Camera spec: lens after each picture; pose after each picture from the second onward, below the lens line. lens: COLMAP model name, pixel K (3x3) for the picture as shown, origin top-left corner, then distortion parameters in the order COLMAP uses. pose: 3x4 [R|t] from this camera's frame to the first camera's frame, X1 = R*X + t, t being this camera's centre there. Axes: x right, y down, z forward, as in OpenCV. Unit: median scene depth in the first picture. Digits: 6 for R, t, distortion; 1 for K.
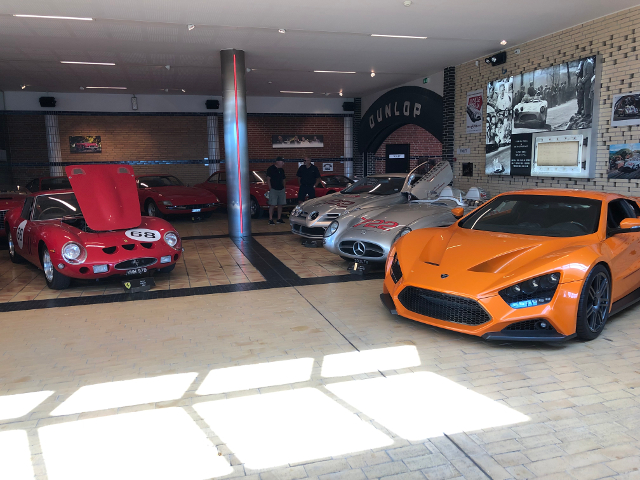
lens RADIAL K [[526.9, 0, 320.0], [0, 526.9, 240.0], [0, 0, 1]] dist [0.005233, 0.000714]
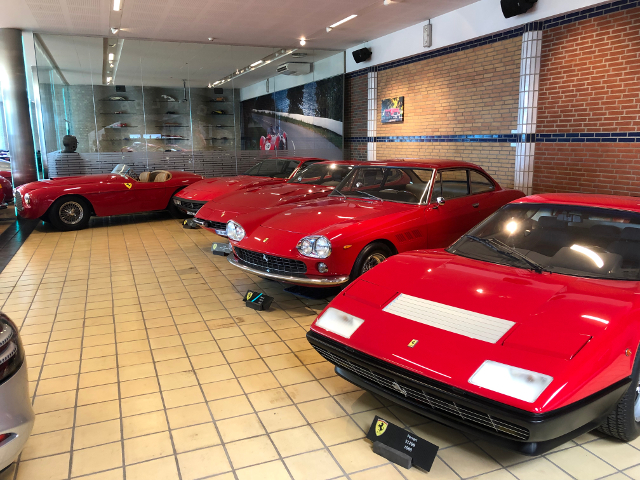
lens RADIAL K [[526.9, 0, 320.0], [0, 526.9, 240.0], [0, 0, 1]] dist [0.005233, 0.000714]
pose [[0.087002, 0.202558, -0.975398, 0.243552], [-0.140955, 0.971763, 0.189230, -0.135489], [0.986186, 0.121024, 0.113097, 0.855606]]
